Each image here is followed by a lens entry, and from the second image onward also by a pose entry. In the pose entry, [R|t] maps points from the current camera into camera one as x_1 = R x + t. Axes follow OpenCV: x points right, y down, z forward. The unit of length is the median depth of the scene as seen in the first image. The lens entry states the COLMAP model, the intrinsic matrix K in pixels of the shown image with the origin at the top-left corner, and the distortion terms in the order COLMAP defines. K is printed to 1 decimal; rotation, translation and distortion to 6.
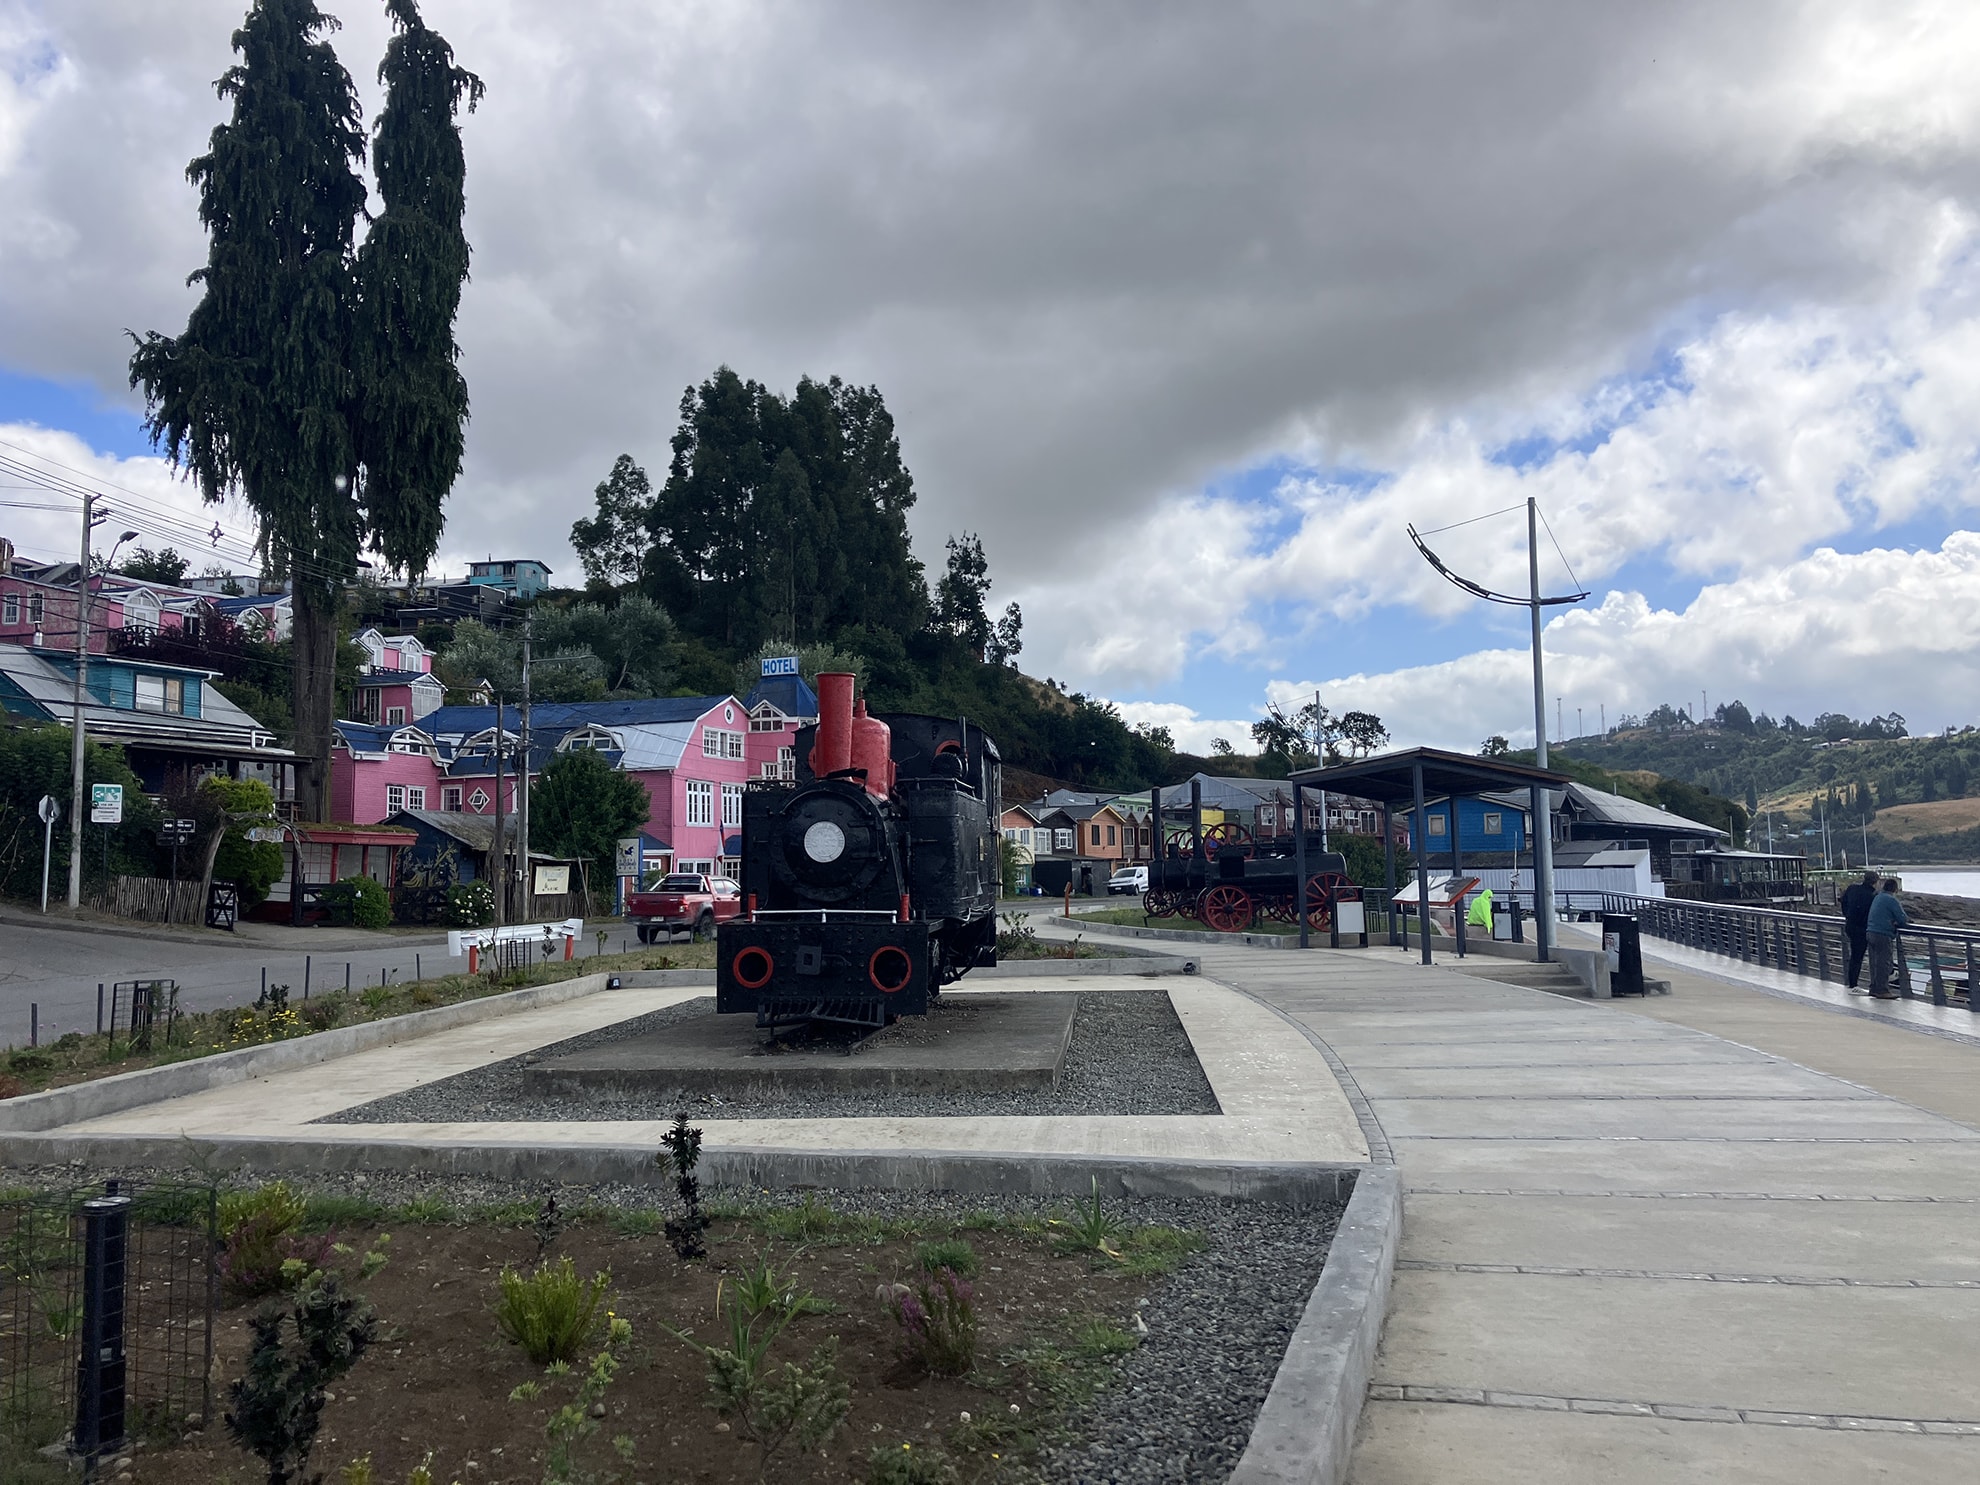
lens RADIAL K [[1612.8, 0, 988.9], [0, 1612.8, 735.6], [0, 0, 1]] dist [-0.018356, -0.004490]
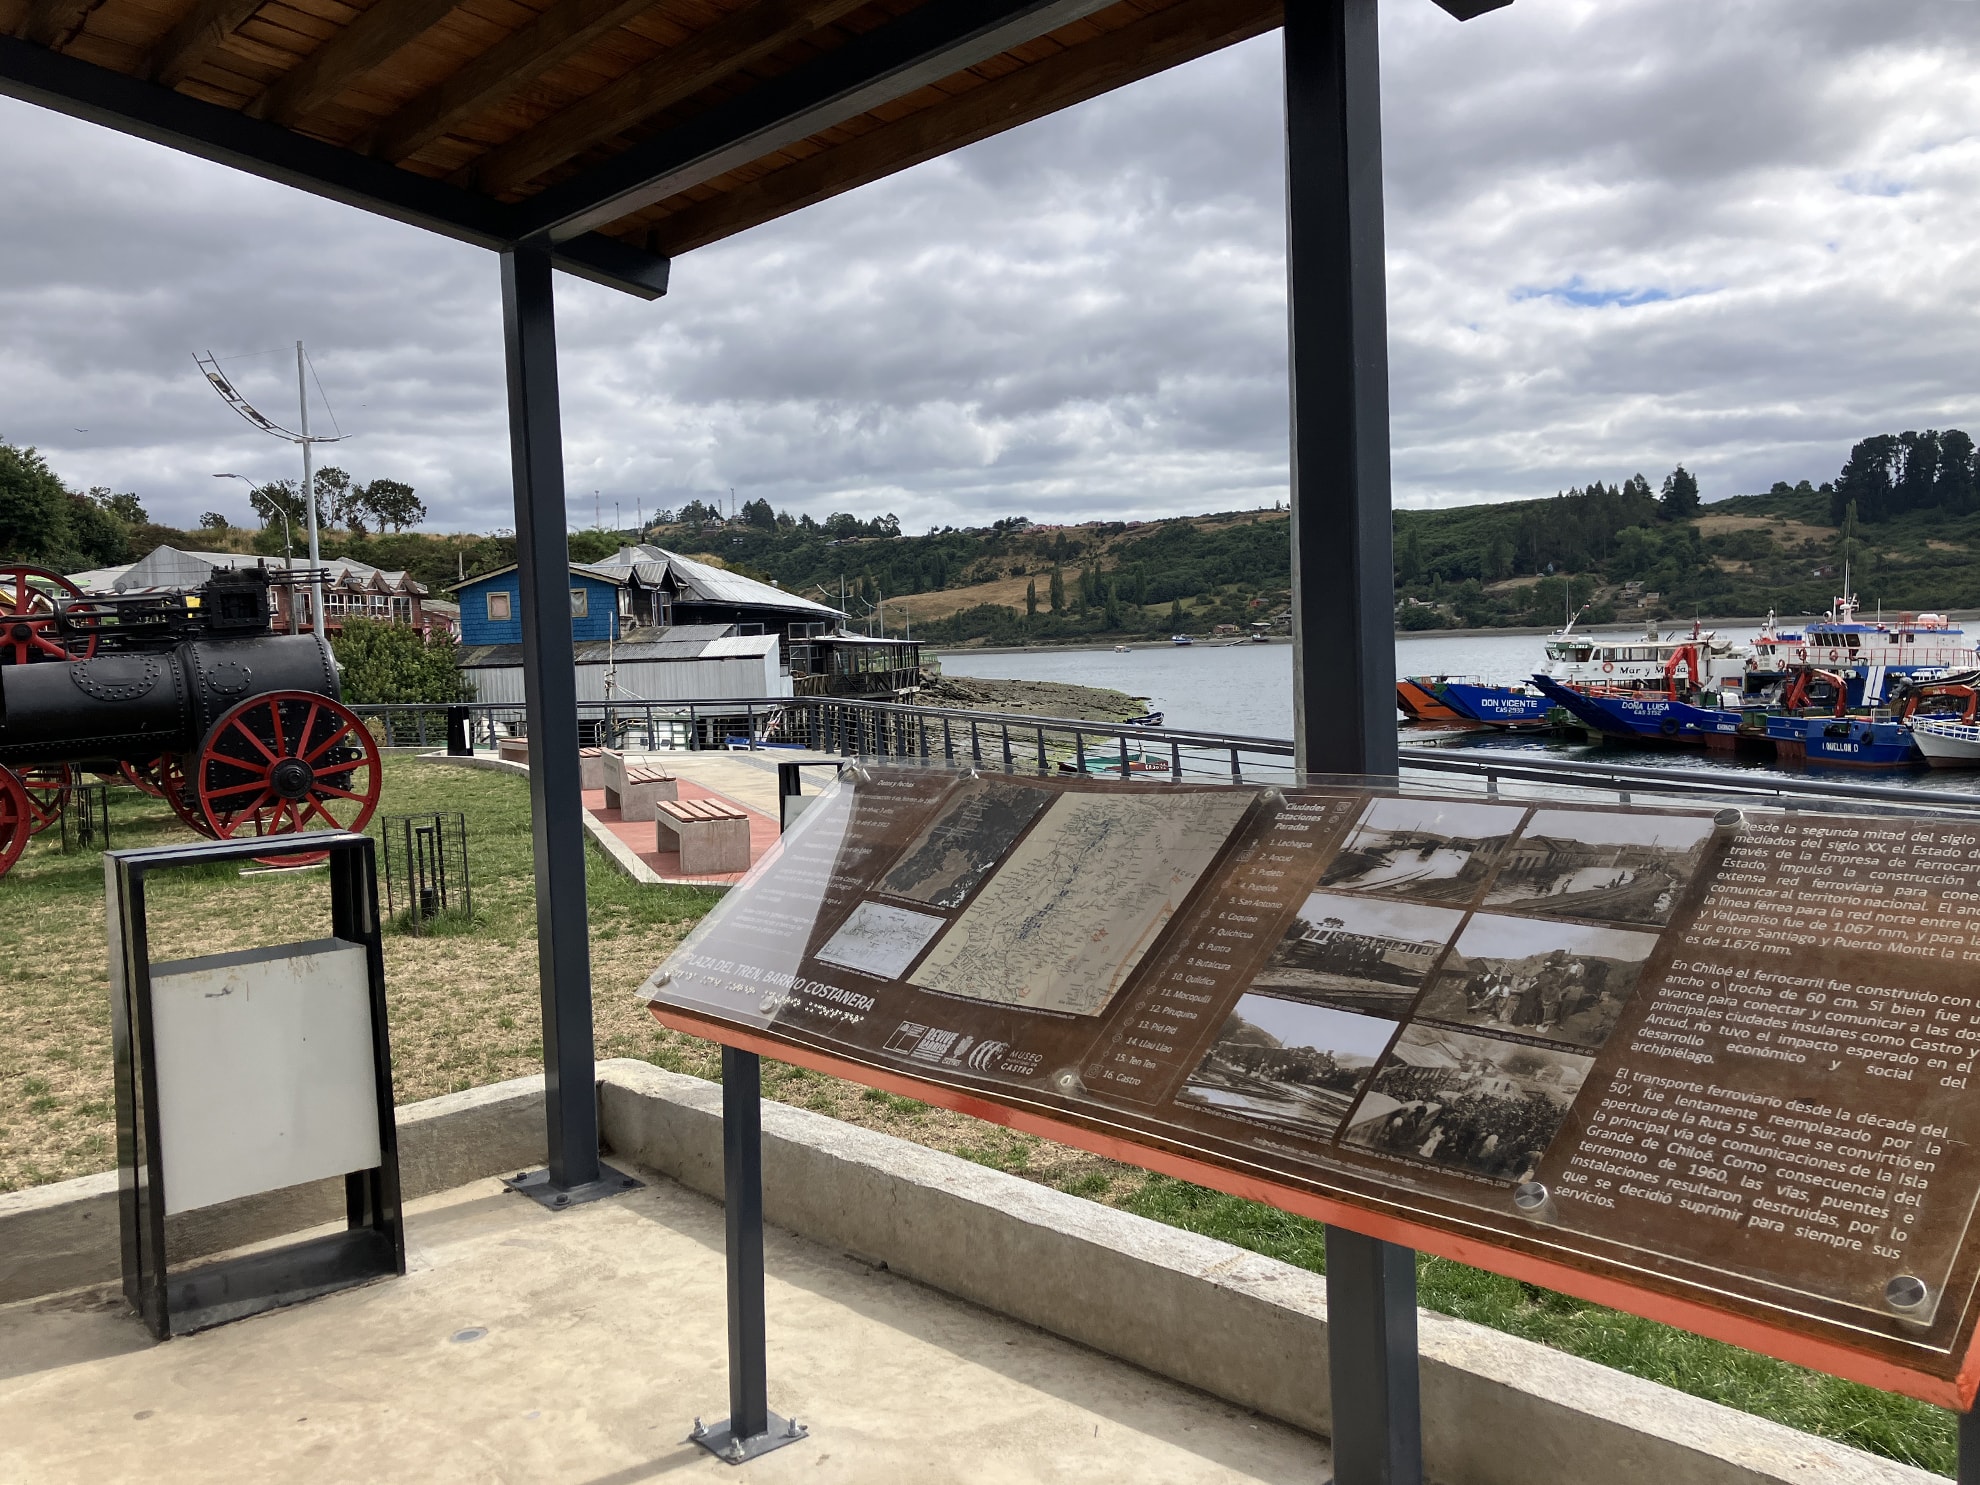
lens RADIAL K [[1612.8, 0, 990.2], [0, 1612.8, 733.4], [0, 0, 1]] dist [-0.018356, -0.004490]
pose [[0.836659, -0.050663, 0.545376, 0.027668], [-0.018235, 0.992585, 0.120181, 0.008909], [-0.547420, -0.110495, 0.829531, 0.114709]]
